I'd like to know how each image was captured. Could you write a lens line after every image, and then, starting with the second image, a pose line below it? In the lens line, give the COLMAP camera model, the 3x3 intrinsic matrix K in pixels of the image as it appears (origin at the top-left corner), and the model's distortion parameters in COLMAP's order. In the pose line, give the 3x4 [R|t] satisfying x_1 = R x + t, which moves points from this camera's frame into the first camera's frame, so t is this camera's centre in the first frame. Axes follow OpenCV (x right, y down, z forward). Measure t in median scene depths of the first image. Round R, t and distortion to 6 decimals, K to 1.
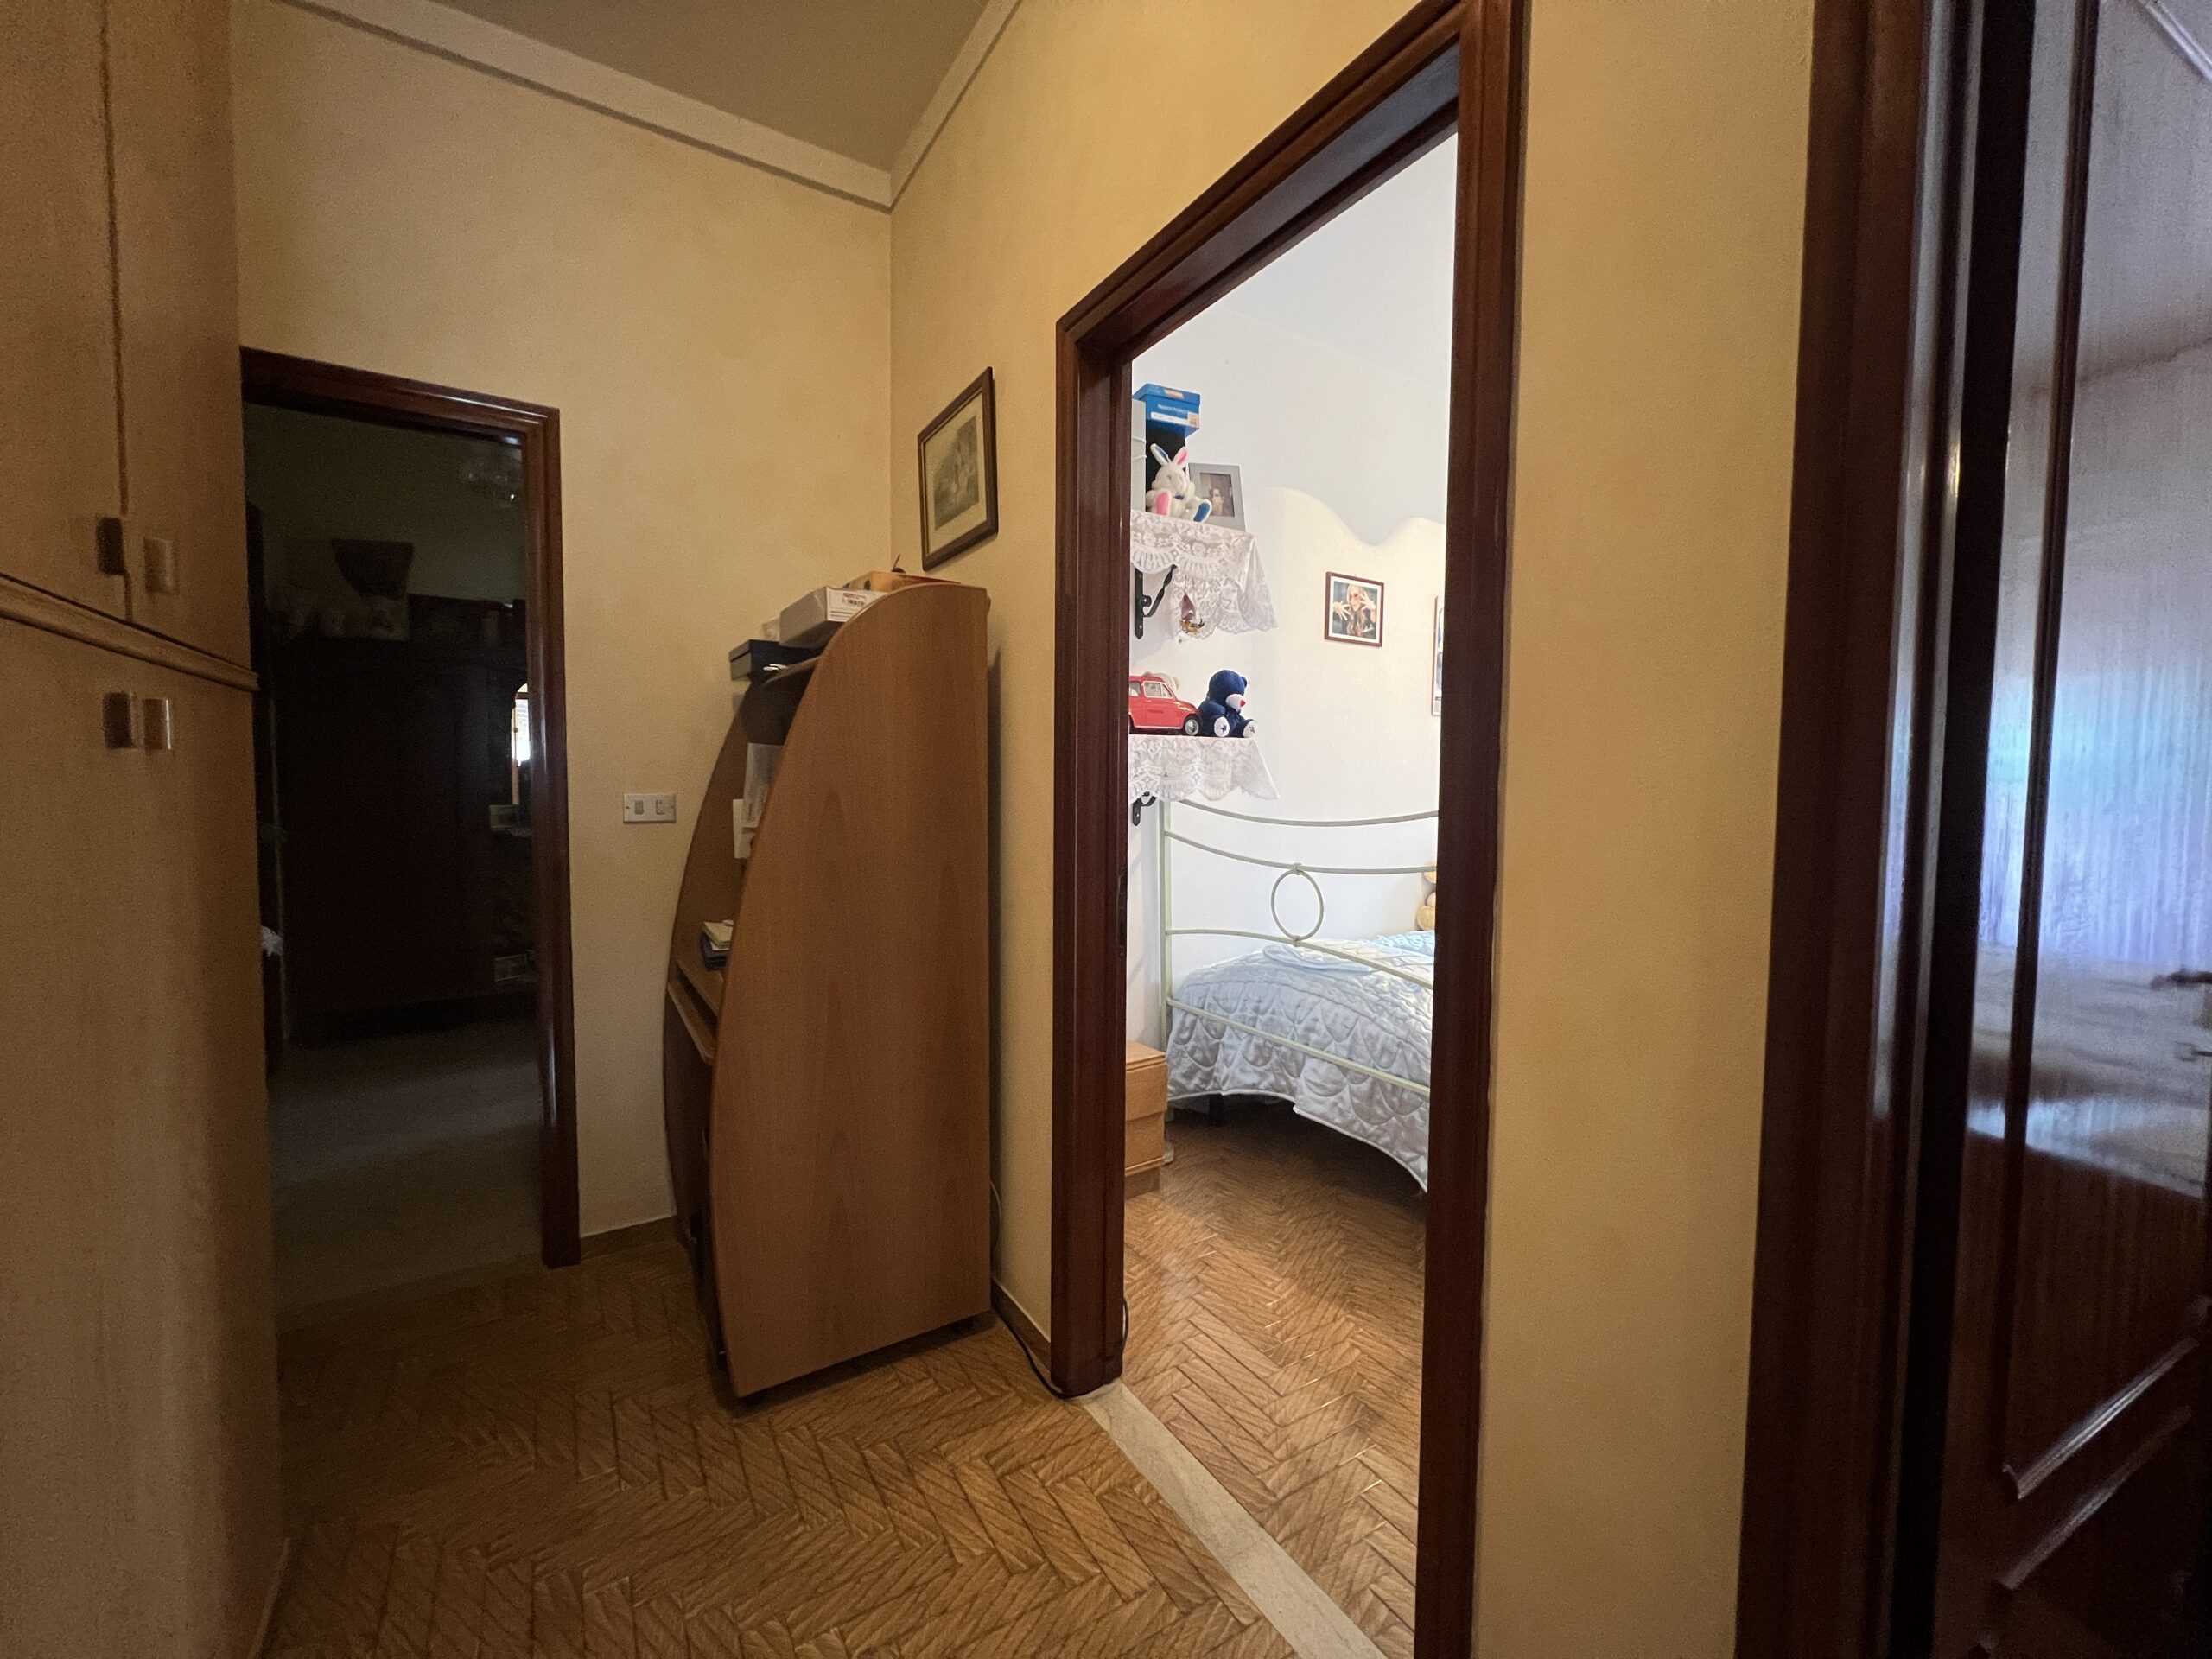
lens RADIAL K [[874.3, 0, 1107.4], [0, 874.3, 825.1], [0, 0, 1]] dist [-0.006120, 0.000718]
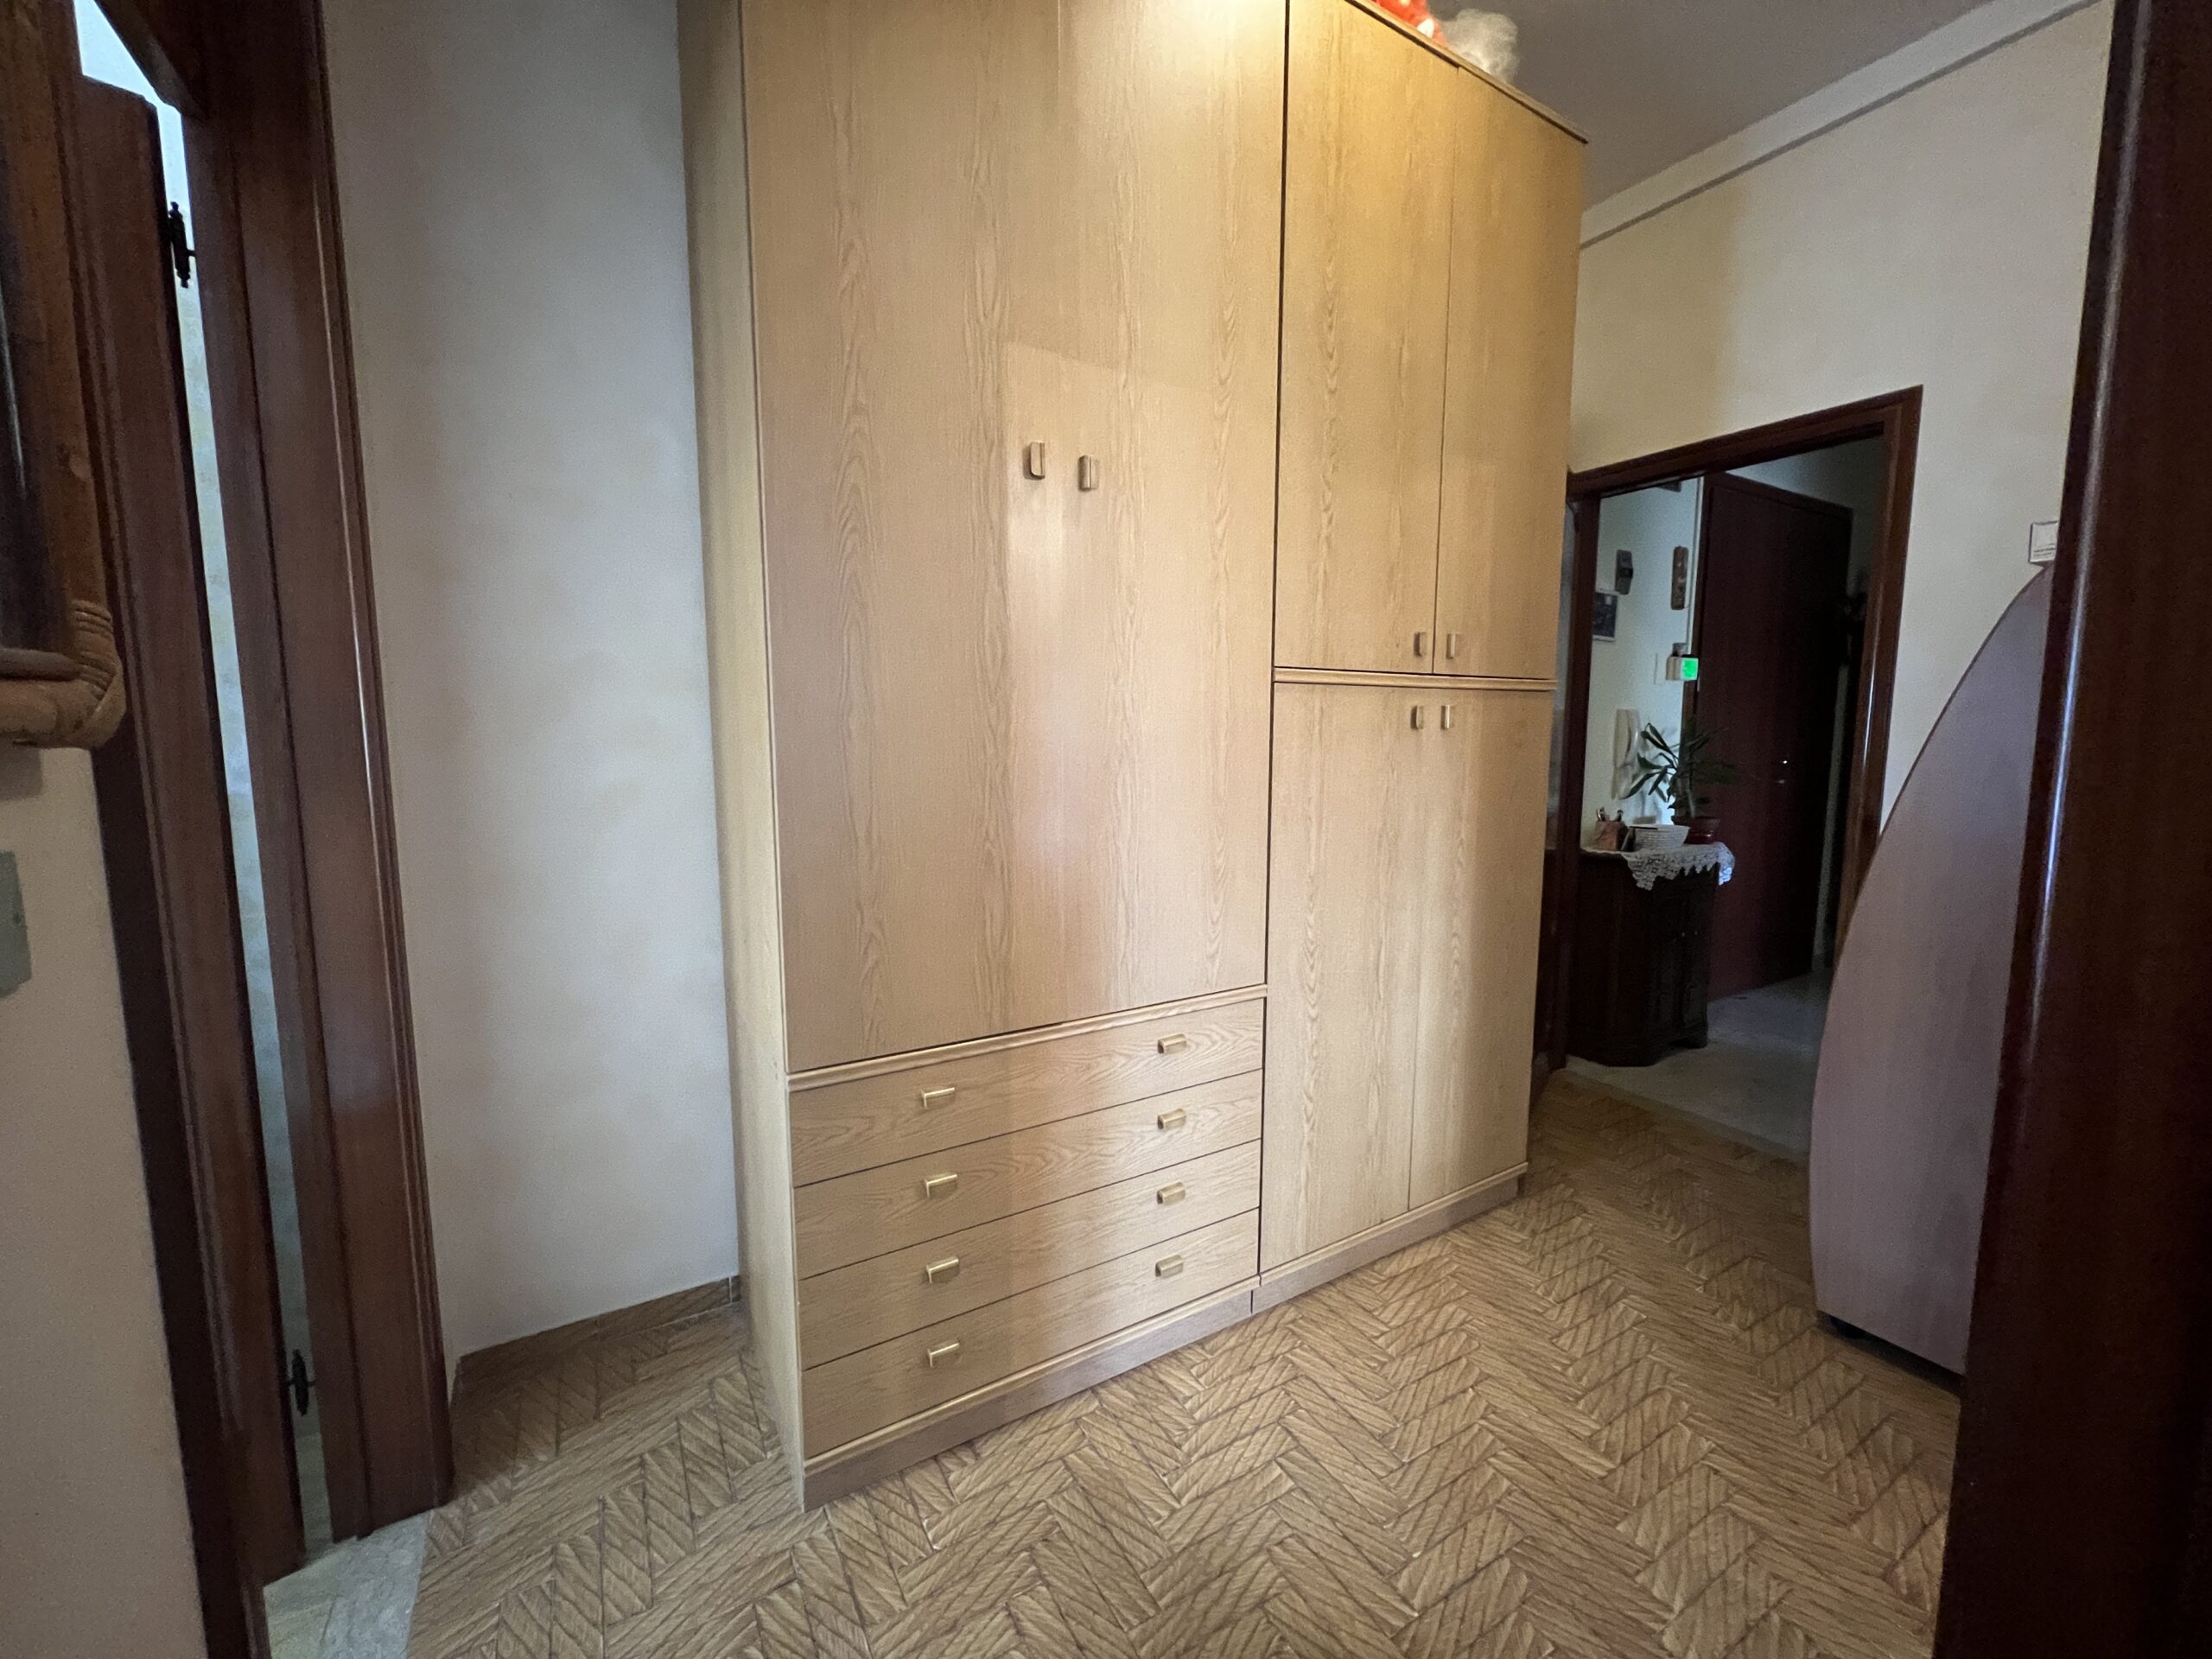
lens RADIAL K [[884.6, 0, 1113.3], [0, 884.6, 833.9], [0, 0, 1]] dist [-0.001611, 0.000130]
pose [[-0.030329, 0.100076, -0.994517, 1.239517], [-0.049710, 0.993593, 0.101499, -0.007236], [0.998303, 0.052516, -0.025160, 0.219207]]
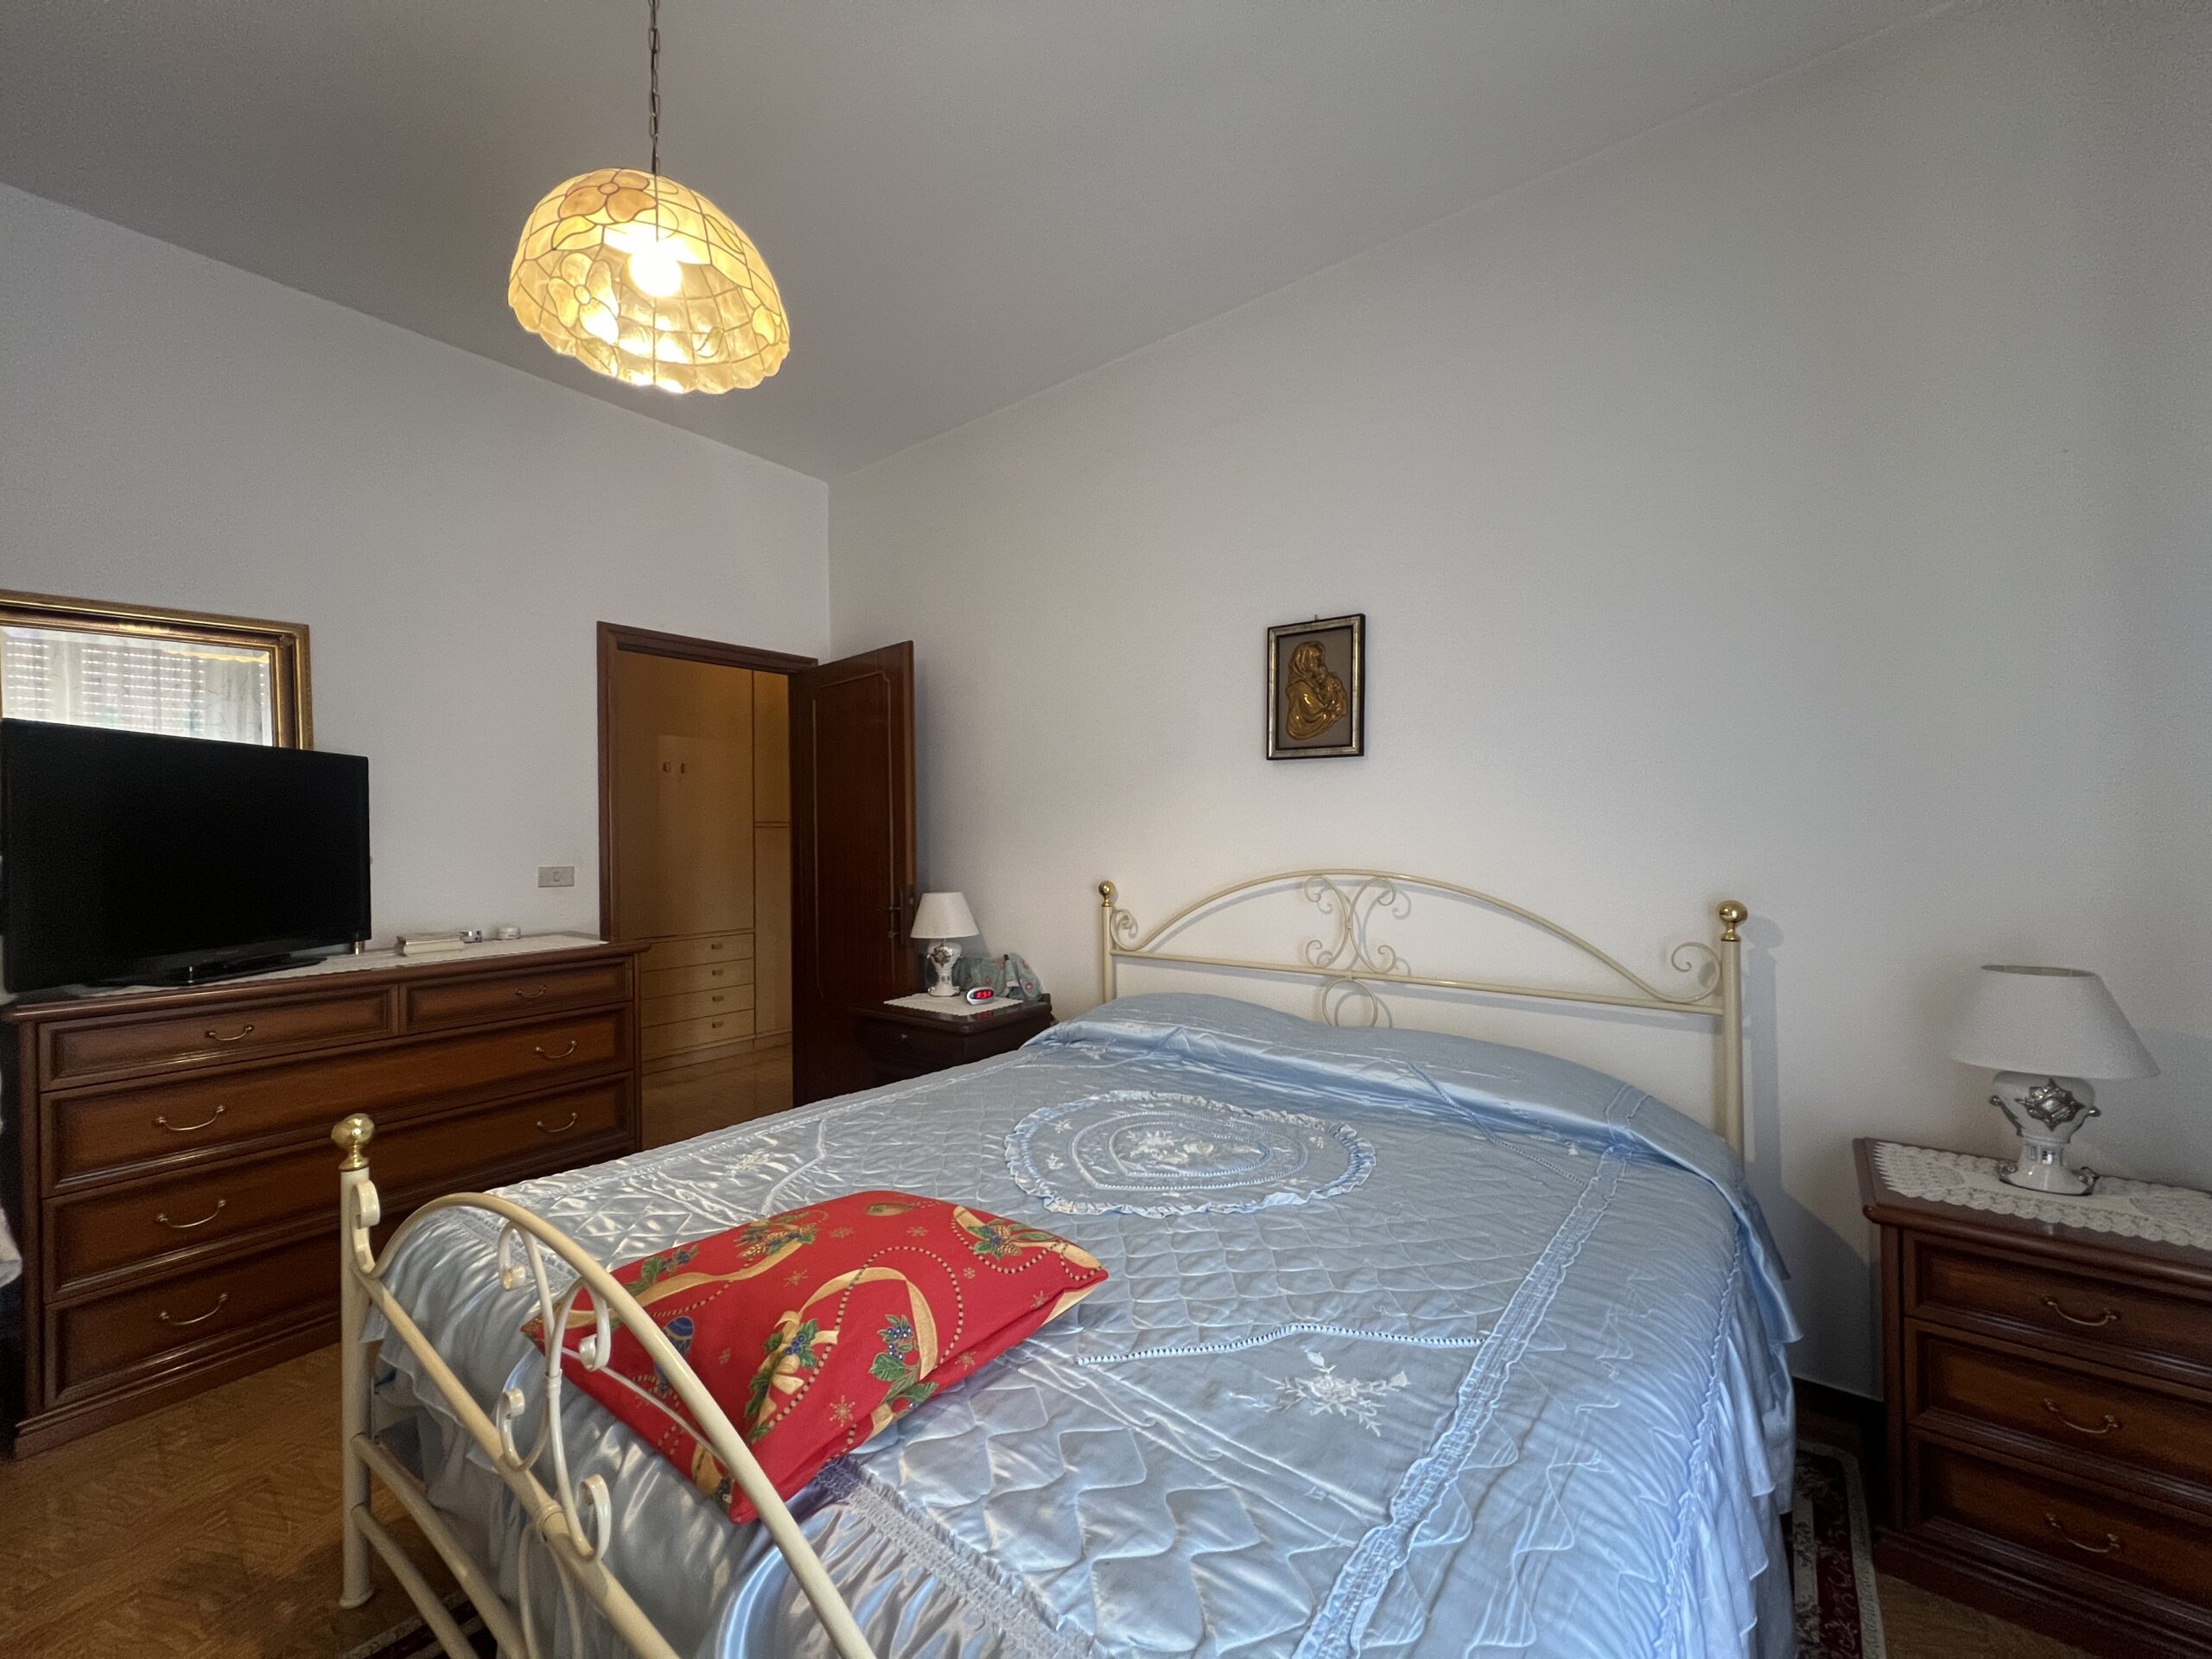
lens RADIAL K [[874.3, 0, 1104.0], [0, 874.3, 829.1], [0, 0, 1]] dist [-0.006120, 0.000718]
pose [[0.340535, -0.008137, -0.940197, 6.460168], [-0.033224, 0.999234, -0.020681, -0.119669], [0.939645, 0.038279, 0.340004, 0.823916]]
